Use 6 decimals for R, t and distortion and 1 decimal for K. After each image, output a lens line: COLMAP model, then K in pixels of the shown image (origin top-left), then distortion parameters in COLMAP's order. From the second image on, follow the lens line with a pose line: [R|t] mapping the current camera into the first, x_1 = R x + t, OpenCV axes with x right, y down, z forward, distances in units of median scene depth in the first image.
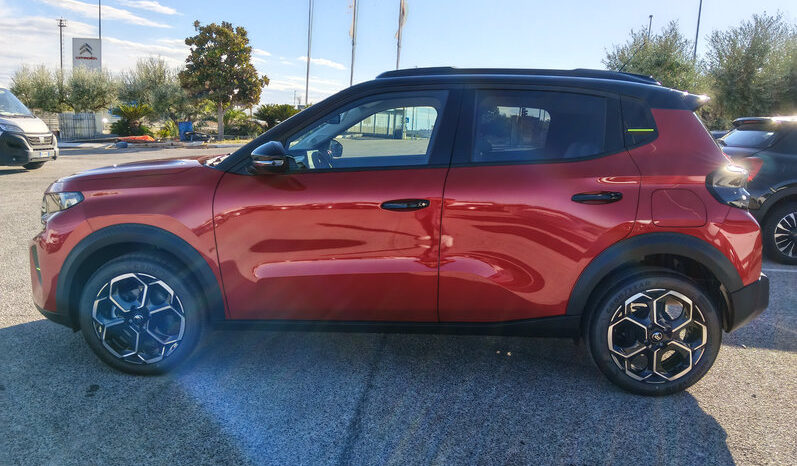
lens RADIAL K [[645.8, 0, 394.8], [0, 645.8, 237.7], [0, 0, 1]] dist [0.076975, -0.187071]
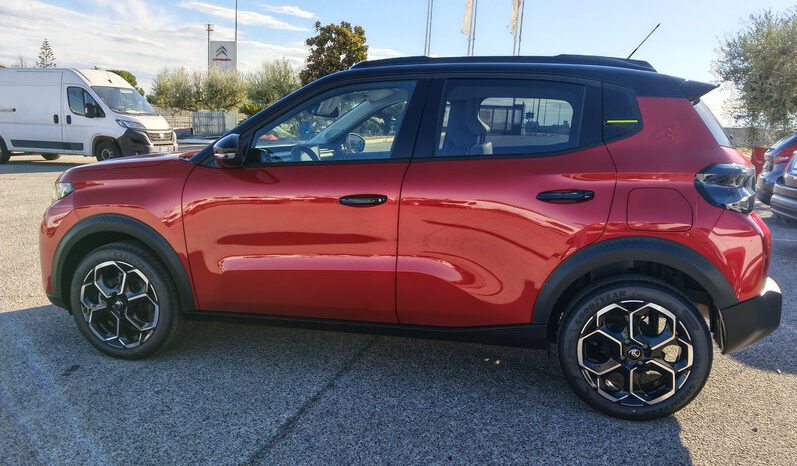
lens RADIAL K [[645.8, 0, 394.8], [0, 645.8, 237.7], [0, 0, 1]] dist [0.076975, -0.187071]
pose [[0.980481, 0.029575, -0.194378, 0.241943], [-0.028655, 0.999561, 0.007541, -0.003785], [0.194515, -0.001824, 0.980898, 0.061411]]
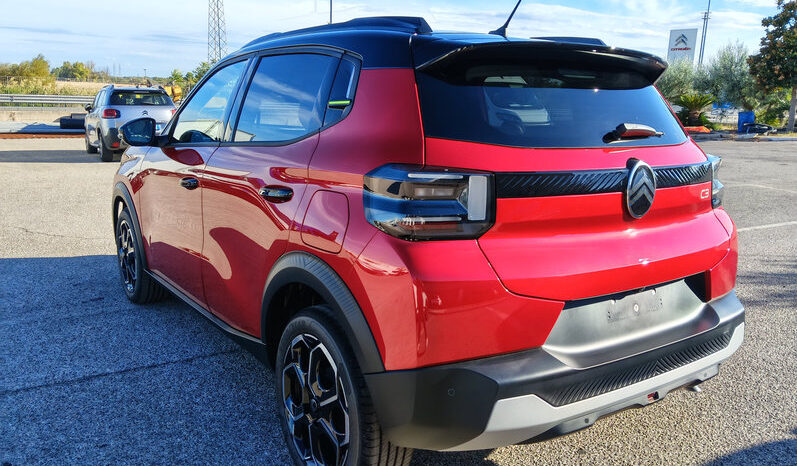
lens RADIAL K [[647.5, 0, 398.5], [0, 647.5, 233.0], [0, 0, 1]] dist [0.053515, -0.102083]
pose [[0.613349, 0.137986, -0.777665, 0.928150], [-0.134880, 0.988456, 0.069007, -0.082626], [0.778210, 0.062566, 0.624880, 0.612534]]
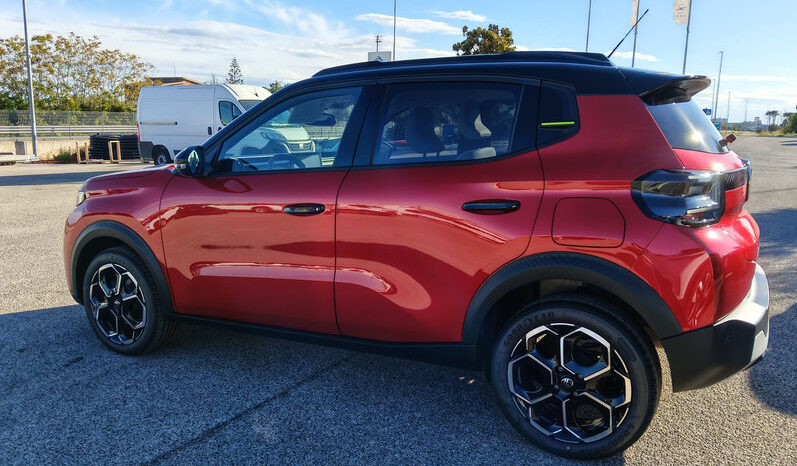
lens RADIAL K [[645.8, 0, 394.8], [0, 645.8, 237.7], [0, 0, 1]] dist [0.076975, -0.187071]
pose [[0.899393, 0.042793, -0.435041, 0.532979], [-0.042474, 0.999043, 0.010463, -0.023690], [0.435072, 0.009067, 0.900350, 0.188735]]
